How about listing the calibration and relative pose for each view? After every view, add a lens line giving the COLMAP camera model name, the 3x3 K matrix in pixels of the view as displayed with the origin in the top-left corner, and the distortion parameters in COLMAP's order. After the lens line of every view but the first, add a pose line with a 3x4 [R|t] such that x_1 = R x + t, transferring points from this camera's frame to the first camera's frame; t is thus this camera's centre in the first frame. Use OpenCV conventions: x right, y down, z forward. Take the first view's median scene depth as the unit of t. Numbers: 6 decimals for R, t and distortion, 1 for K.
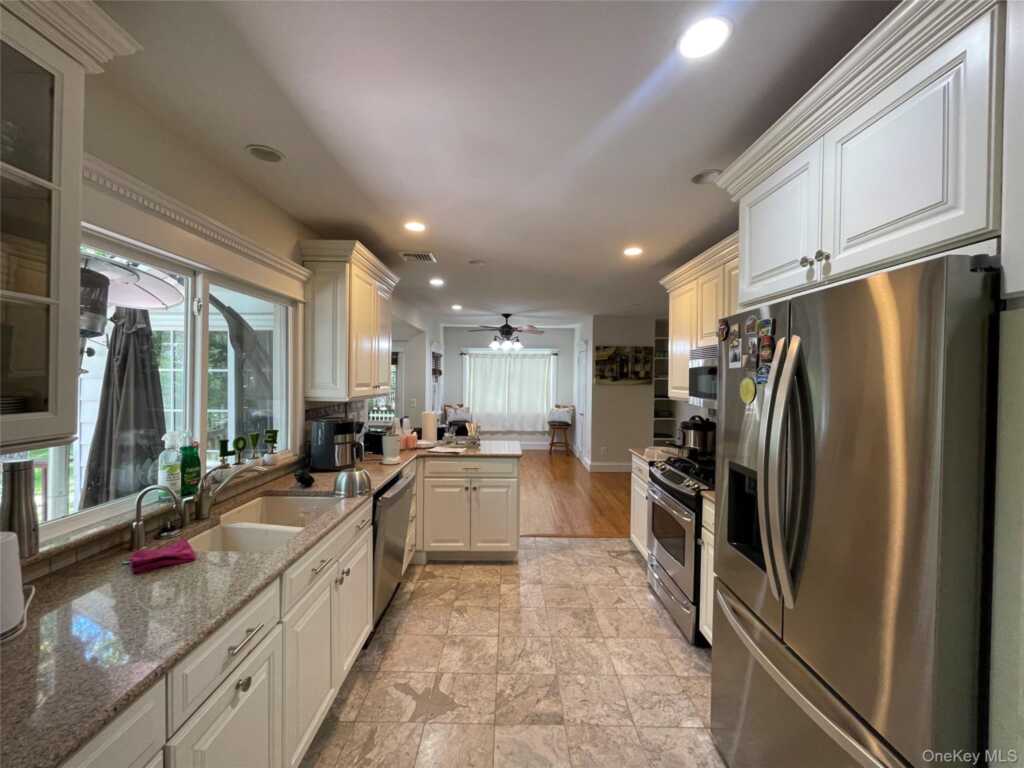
lens RADIAL K [[415.0, 0, 519.7], [0, 415.0, 380.8], [0, 0, 1]] dist [0.002030, -0.000426]
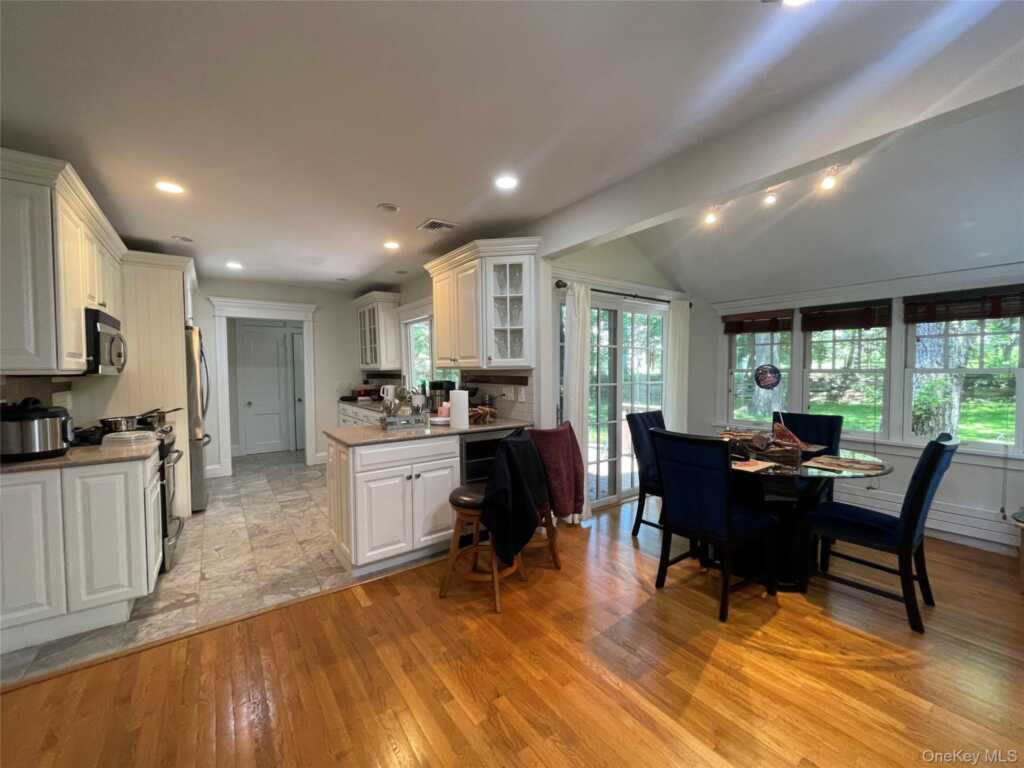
lens RADIAL K [[415.0, 0, 507.6], [0, 415.0, 384.5], [0, 0, 1]] dist [0.002030, -0.000426]
pose [[-0.829749, 0.017994, -0.557847, 0.221572], [-0.005432, 0.999173, 0.040308, 0.041608], [0.558111, 0.036475, -0.828964, 2.454662]]
